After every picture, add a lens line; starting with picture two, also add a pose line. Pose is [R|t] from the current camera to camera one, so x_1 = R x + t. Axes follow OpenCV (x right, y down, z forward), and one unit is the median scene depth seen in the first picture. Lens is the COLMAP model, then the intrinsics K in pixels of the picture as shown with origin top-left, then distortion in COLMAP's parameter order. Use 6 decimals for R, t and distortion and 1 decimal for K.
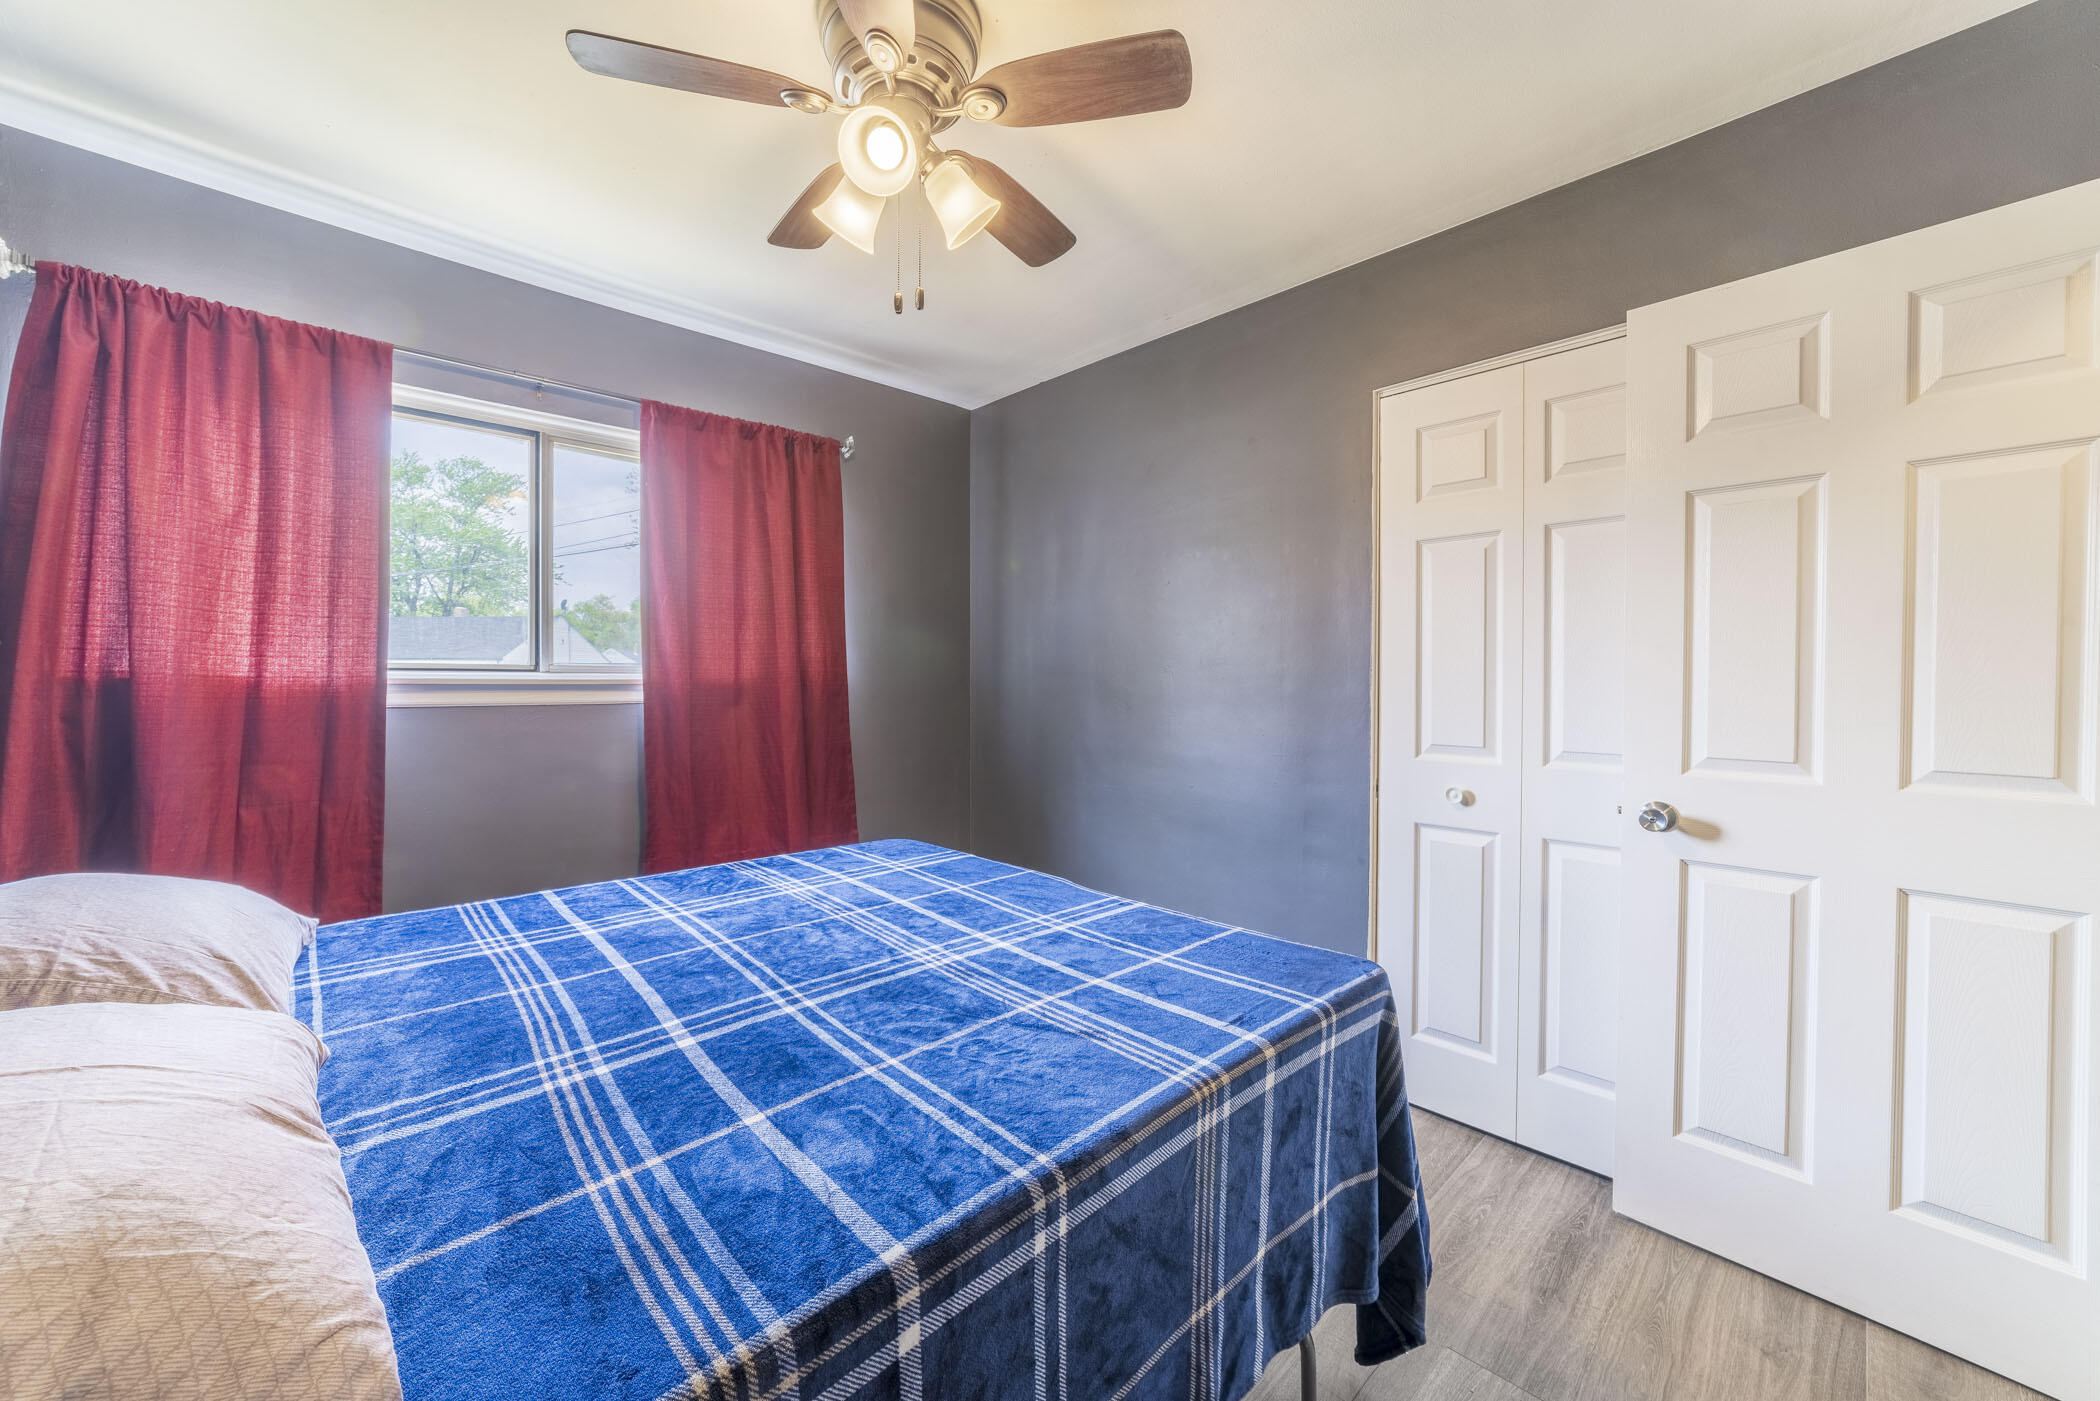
lens RADIAL K [[796.5, 0, 1058.0], [0, 796.5, 685.6], [0, 0, 1]] dist [-0.022965, 0.007661]
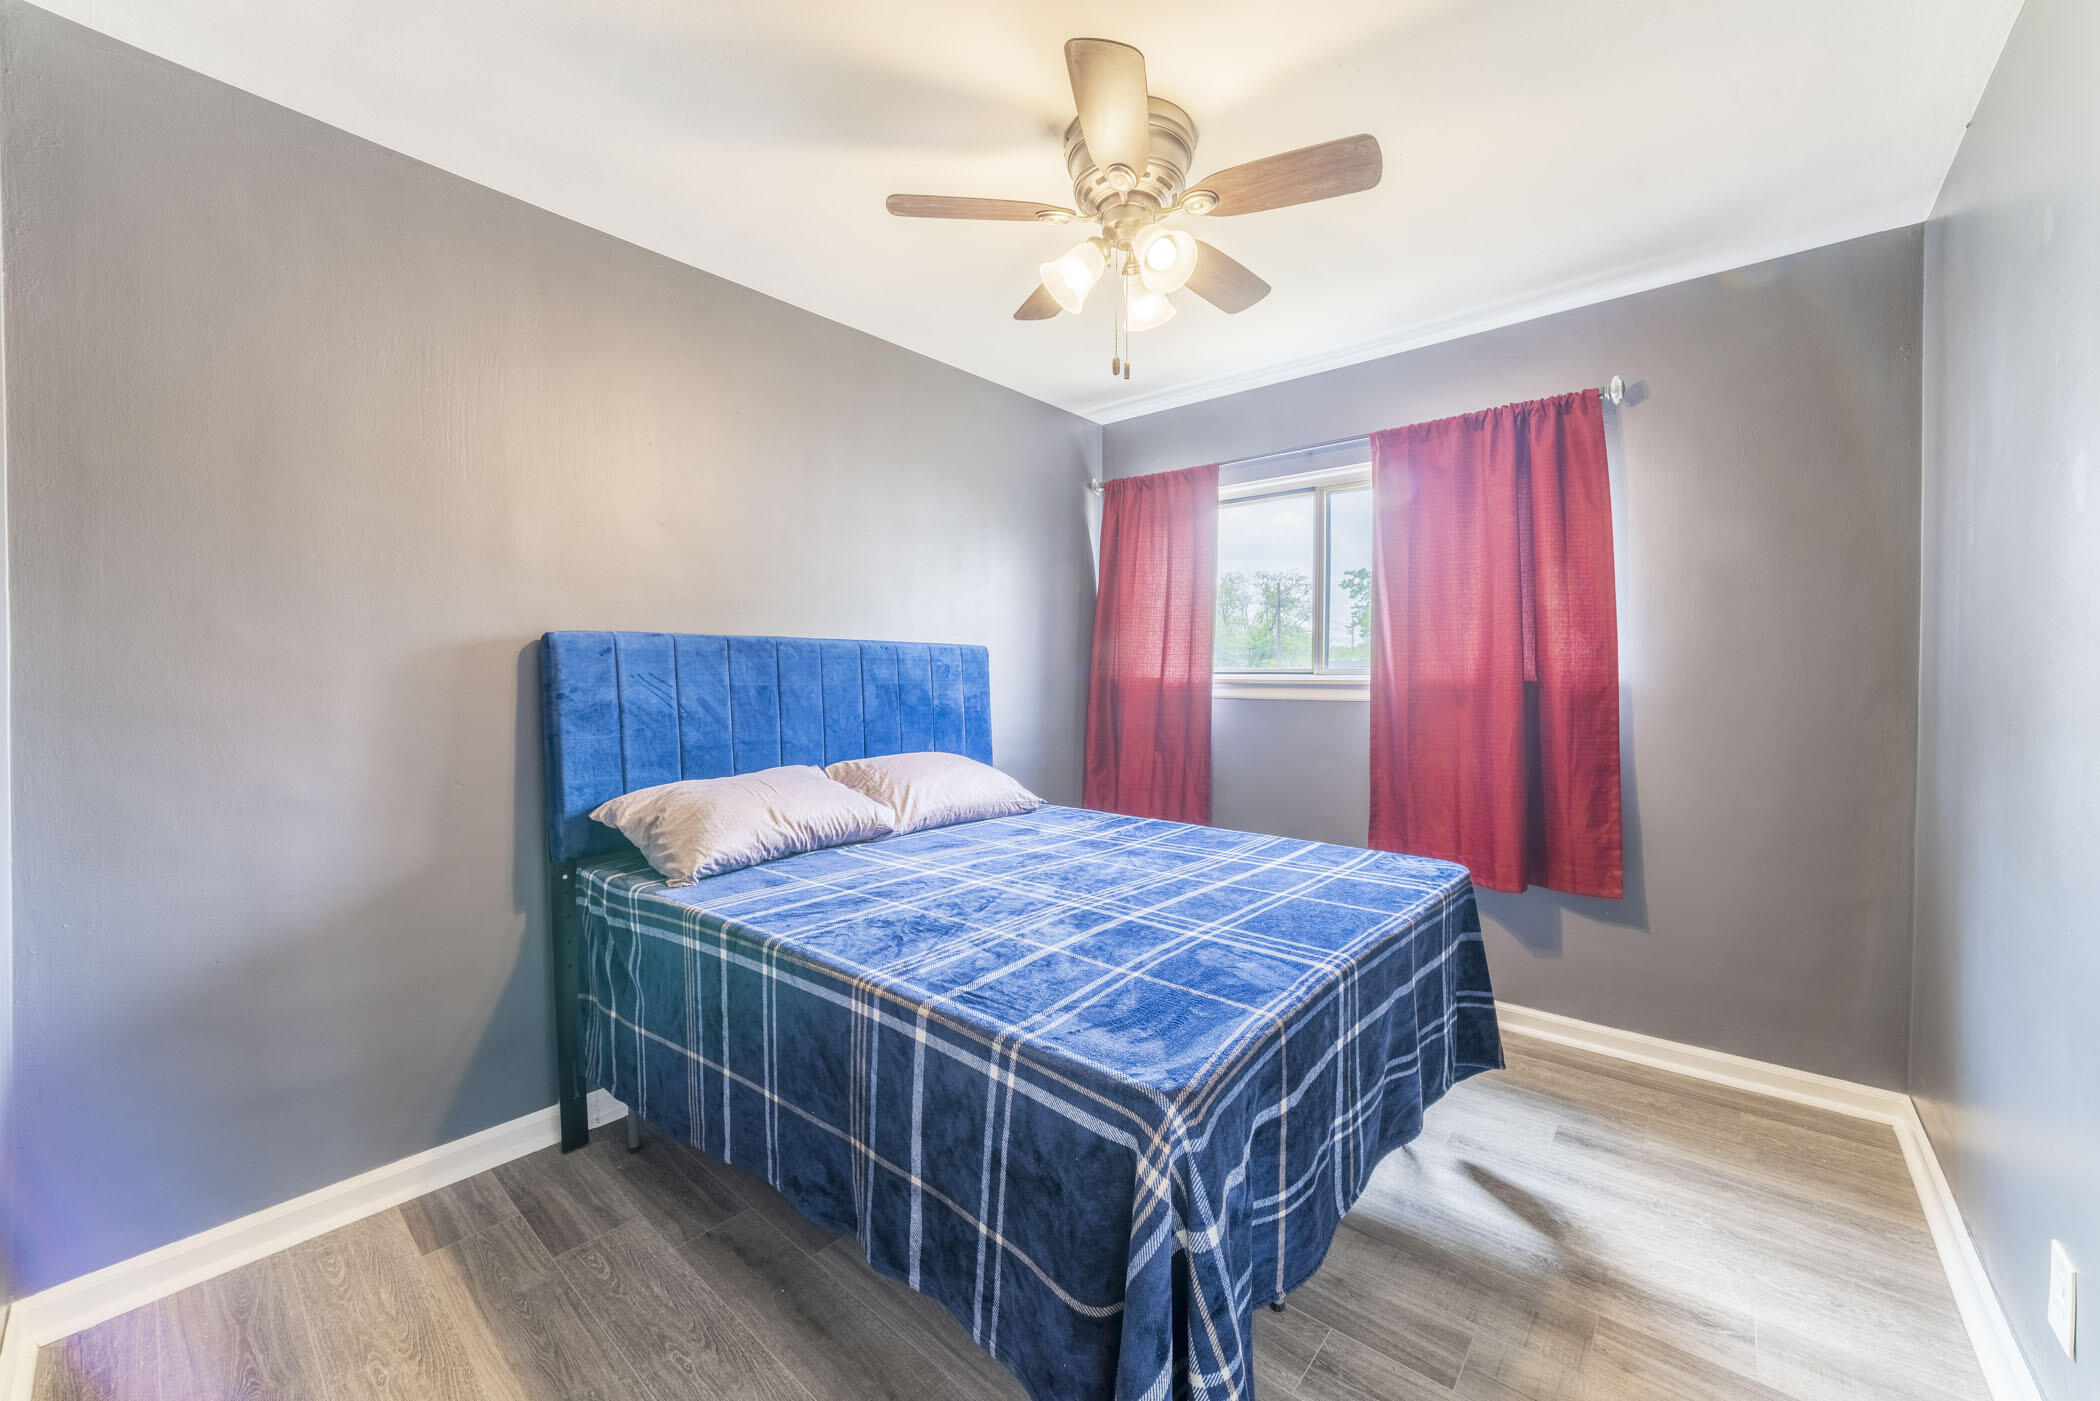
lens RADIAL K [[796.5, 0, 1049.6], [0, 796.5, 695.3], [0, 0, 1]] dist [-0.022965, 0.007661]
pose [[0.102393, 0.022279, -0.994495, 0.680239], [-0.012922, 0.999695, 0.021065, -0.005772], [0.994660, 0.010694, 0.102649, 0.514944]]
